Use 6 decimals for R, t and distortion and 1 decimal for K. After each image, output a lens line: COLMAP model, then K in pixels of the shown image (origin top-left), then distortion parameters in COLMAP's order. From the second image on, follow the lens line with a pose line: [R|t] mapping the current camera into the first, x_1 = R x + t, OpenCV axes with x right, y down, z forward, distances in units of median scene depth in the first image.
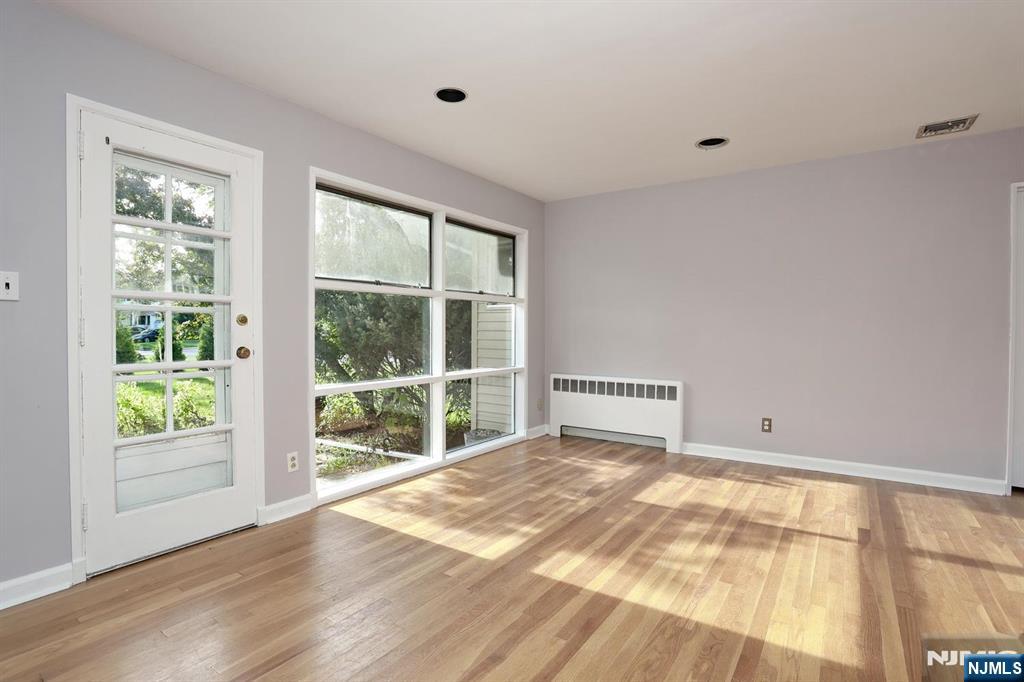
lens RADIAL K [[496.6, 0, 507.9], [0, 496.6, 336.0], [0, 0, 1]] dist [-0.063746, 0.022329]
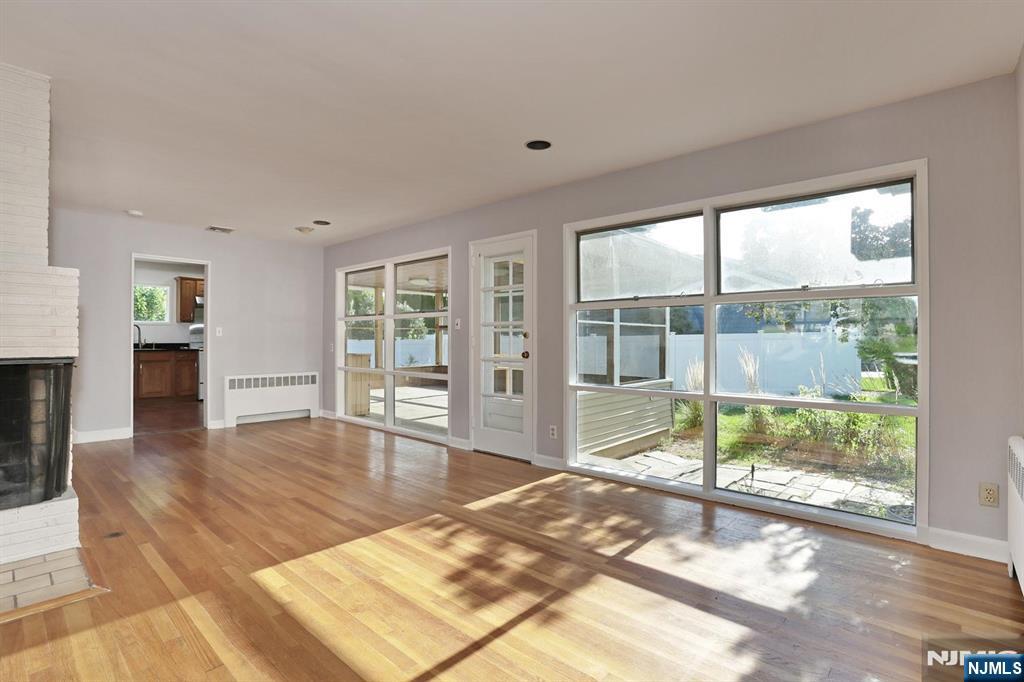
lens RADIAL K [[496.6, 0, 500.0], [0, 496.6, 337.2], [0, 0, 1]] dist [-0.063746, 0.022329]
pose [[-0.140513, -0.008667, -0.990041, 0.896815], [-0.012736, 0.999895, -0.006946, -0.011033], [0.989997, 0.011633, -0.140609, 0.898176]]
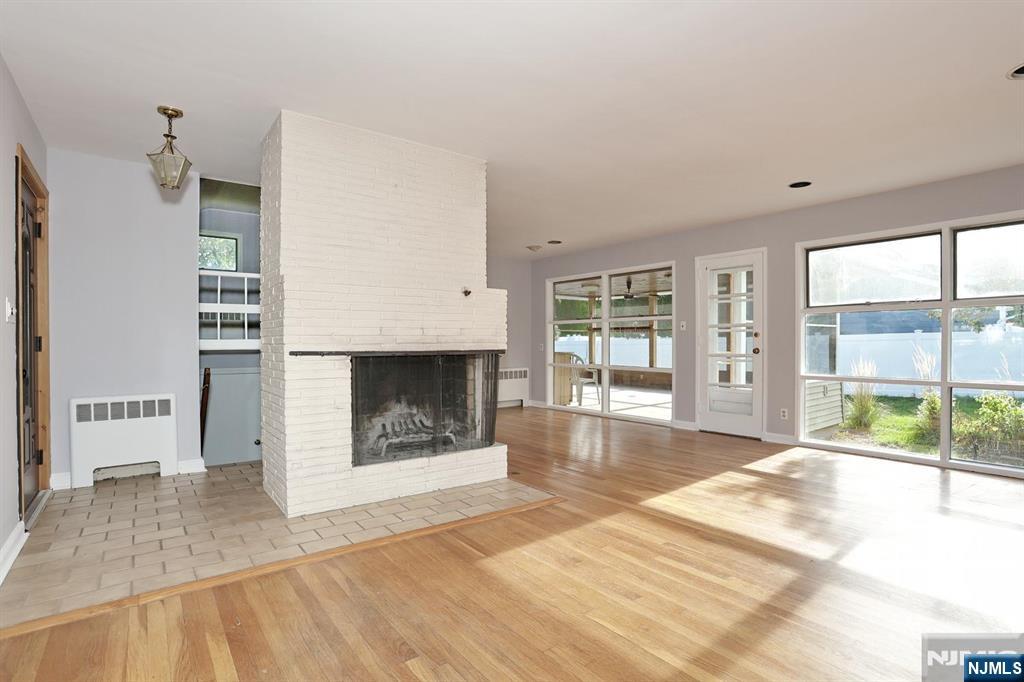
lens RADIAL K [[496.6, 0, 507.5], [0, 496.6, 351.5], [0, 0, 1]] dist [-0.063746, 0.022329]
pose [[-0.307120, 0.015105, -0.951551, 1.328234], [-0.008445, 0.999791, 0.018596, 0.005728], [0.951633, 0.013748, -0.306928, 0.500143]]
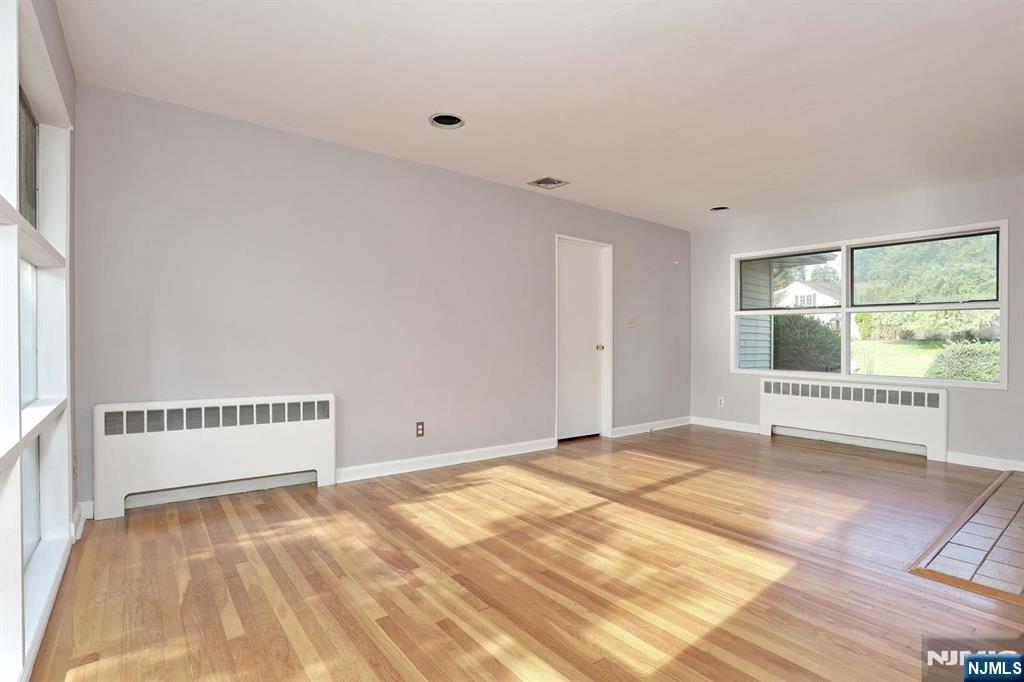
lens RADIAL K [[496.6, 0, 519.0], [0, 496.6, 342.8], [0, 0, 1]] dist [-0.063746, 0.022329]
pose [[0.288283, -0.001507, 0.957544, -0.421587], [-0.003620, 0.999990, 0.002664, 0.009633], [-0.957539, -0.004235, 0.288274, 0.635350]]
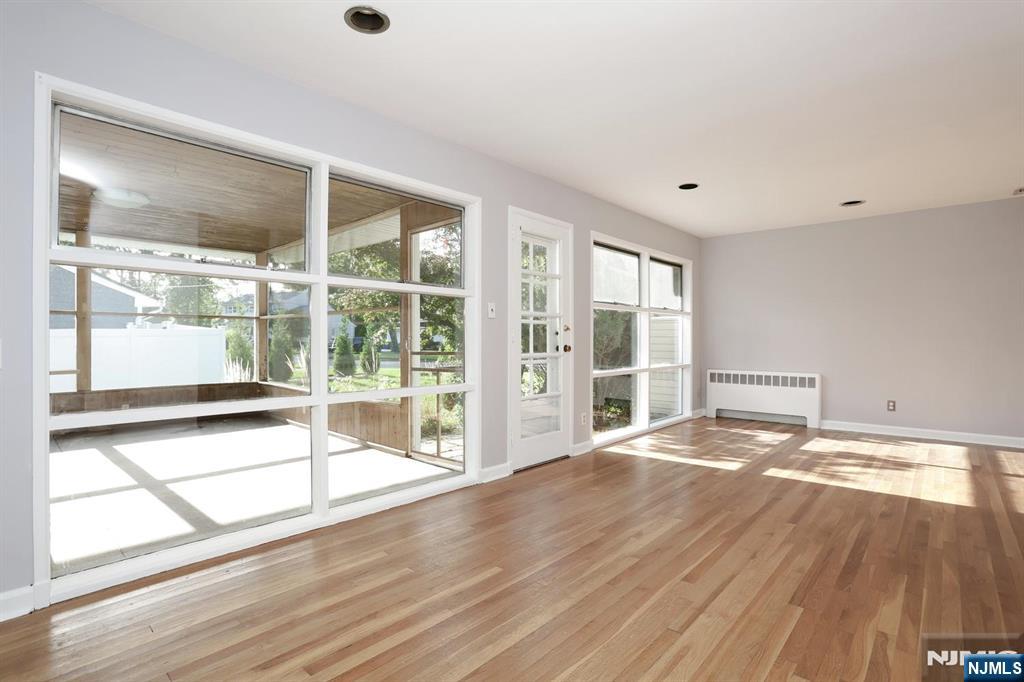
lens RADIAL K [[496.6, 0, 505.8], [0, 496.6, 335.5], [0, 0, 1]] dist [-0.063746, 0.022329]
pose [[0.991365, -0.002777, -0.131102, -0.411248], [0.000411, 0.999837, -0.018068, 0.016017], [0.131131, 0.017858, 0.991204, -0.535682]]
